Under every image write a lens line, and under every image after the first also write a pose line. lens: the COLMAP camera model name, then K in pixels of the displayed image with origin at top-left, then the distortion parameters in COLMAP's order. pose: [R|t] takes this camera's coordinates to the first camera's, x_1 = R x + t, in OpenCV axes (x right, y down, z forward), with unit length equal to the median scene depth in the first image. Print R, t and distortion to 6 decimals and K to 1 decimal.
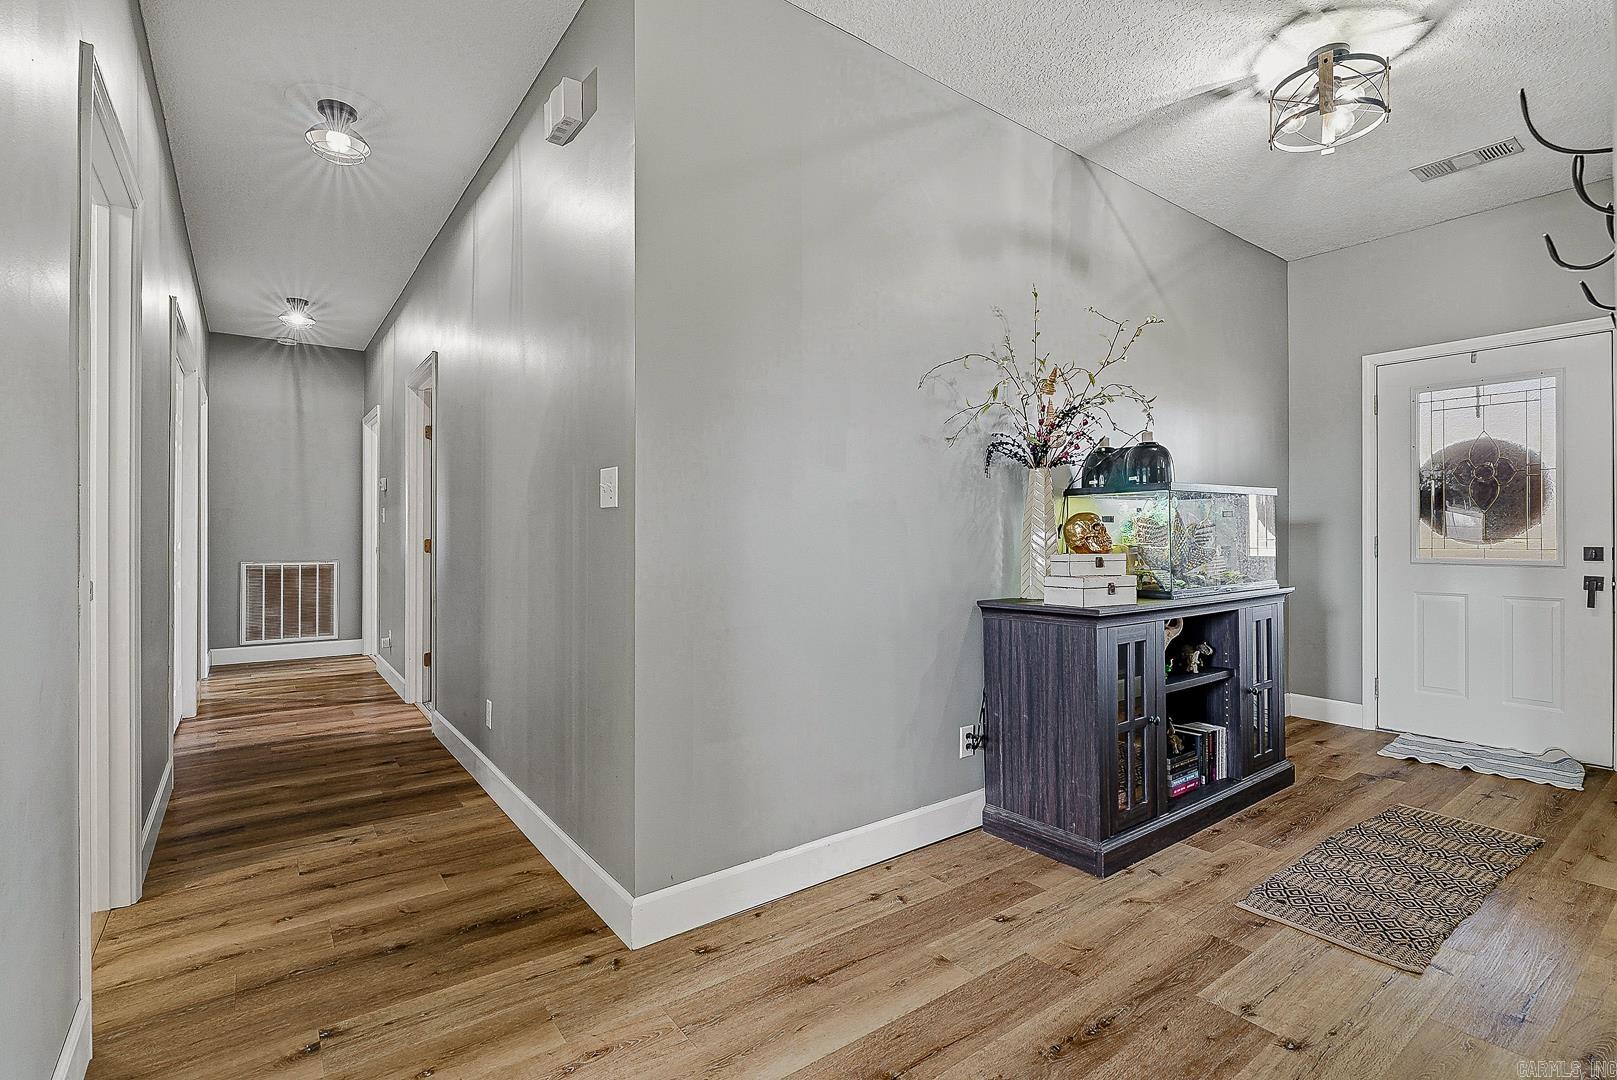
lens RADIAL K [[749.5, 0, 805.3], [0, 749.5, 532.1], [0, 0, 1]] dist [-0.004569, -0.000653]
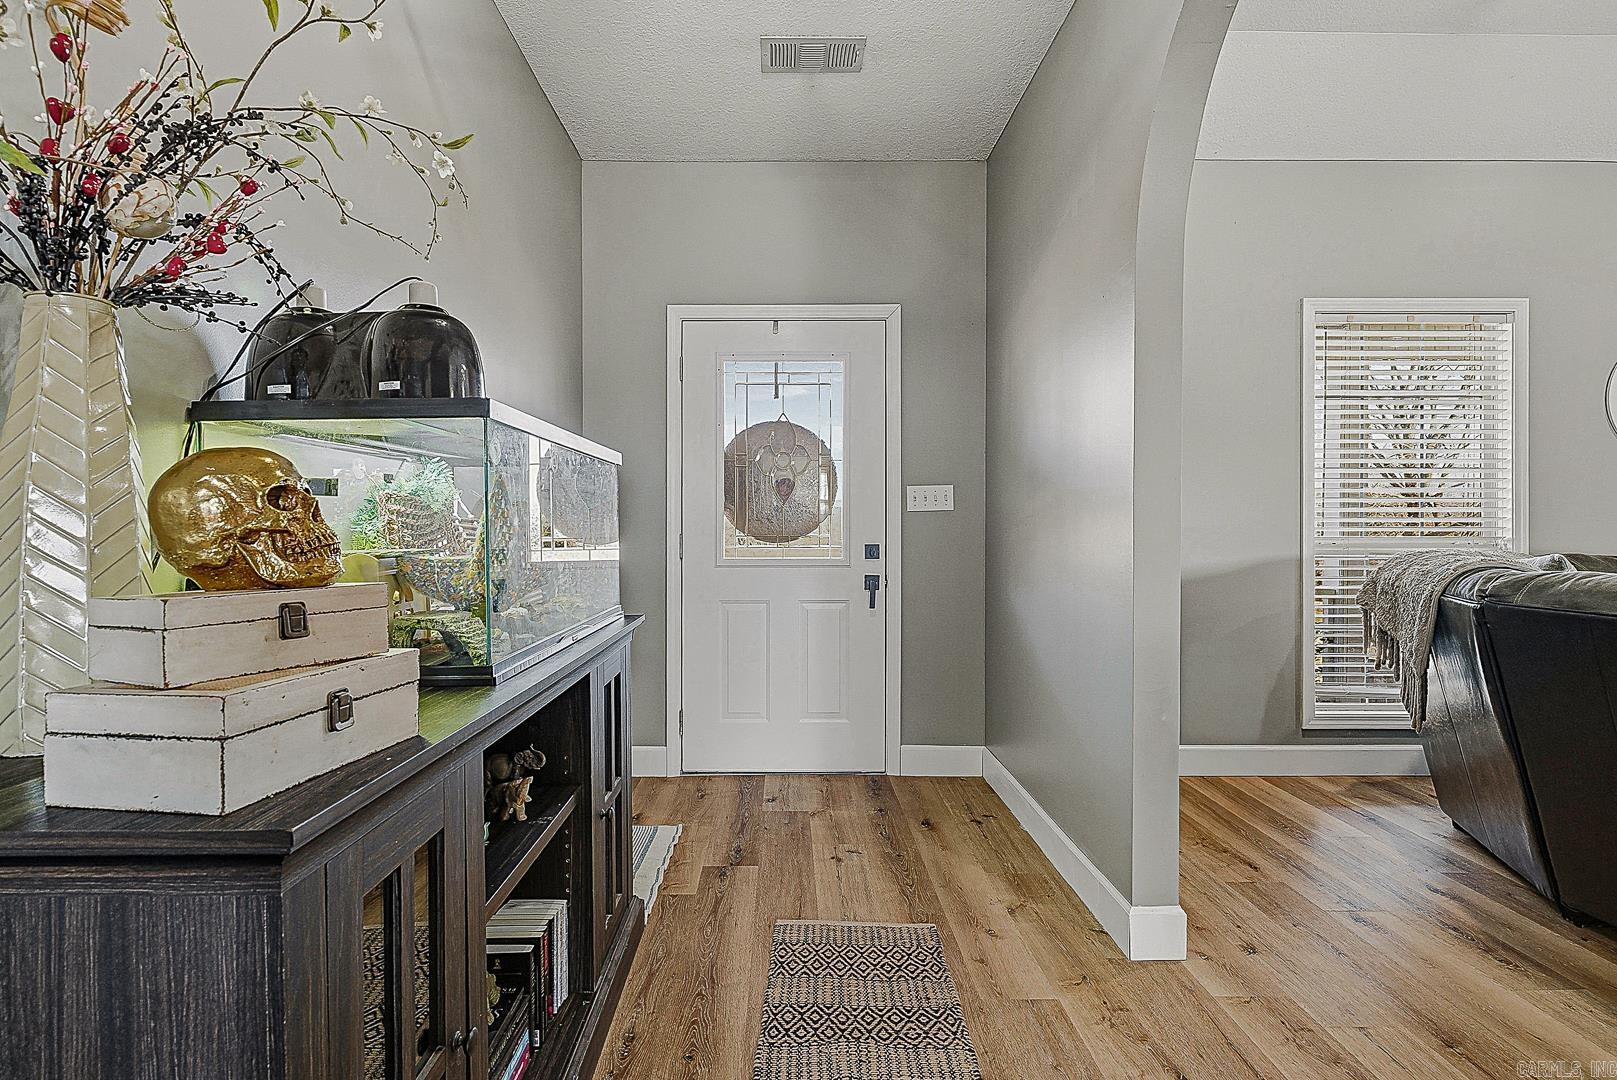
lens RADIAL K [[749.5, 0, 771.6], [0, 749.5, 536.1], [0, 0, 1]] dist [-0.004569, -0.000653]
pose [[0.595217, -0.002651, 0.803561, 0.230233], [-0.002935, 0.999981, 0.005473, 0.005129], [-0.803560, -0.005616, 0.595198, 0.578293]]
